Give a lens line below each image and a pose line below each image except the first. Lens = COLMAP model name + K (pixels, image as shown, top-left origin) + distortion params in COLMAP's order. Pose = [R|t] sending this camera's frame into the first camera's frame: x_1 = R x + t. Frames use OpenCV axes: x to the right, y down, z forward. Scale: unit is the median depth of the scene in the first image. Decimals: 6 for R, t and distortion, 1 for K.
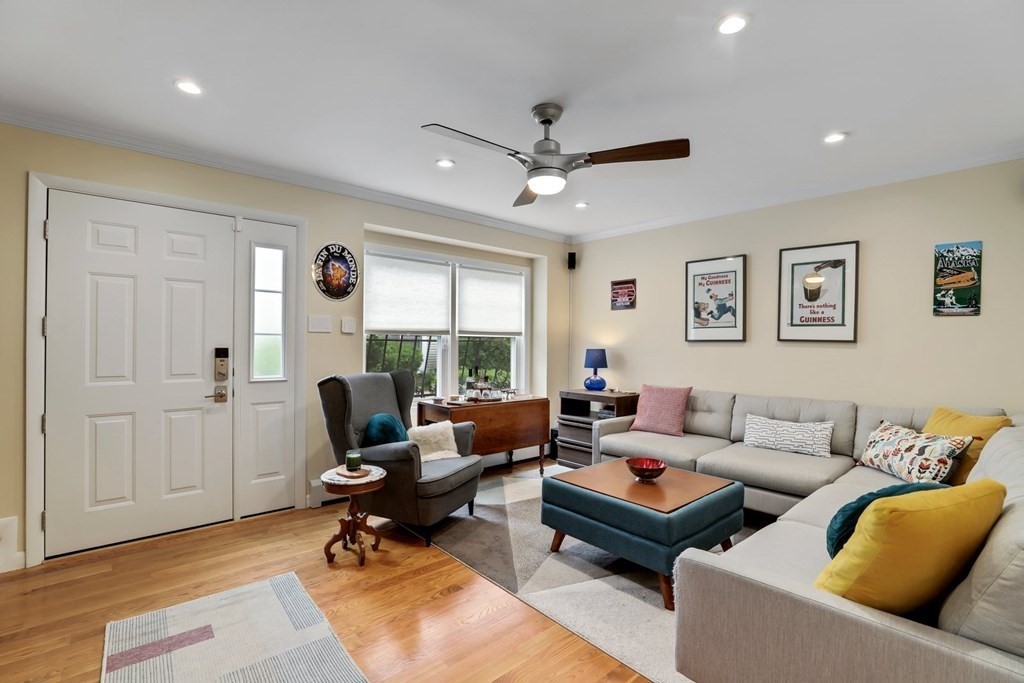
lens RADIAL K [[461.9, 0, 515.6], [0, 461.9, 343.8], [0, 0, 1]] dist [-0.025339, 0.004770]
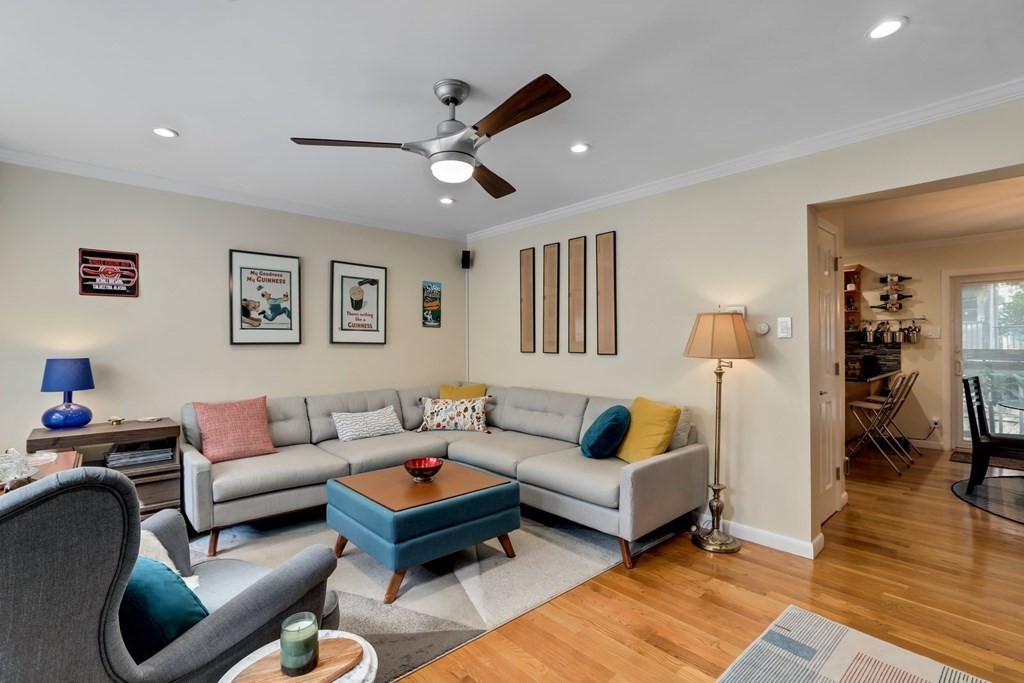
lens RADIAL K [[461.9, 0, 512.3], [0, 461.9, 340.8], [0, 0, 1]] dist [-0.025339, 0.004770]
pose [[0.005118, 0.001492, 0.999986, -0.502923], [0.010138, 0.999947, -0.001544, -0.006317], [-0.999936, 0.010146, 0.005103, 0.536564]]
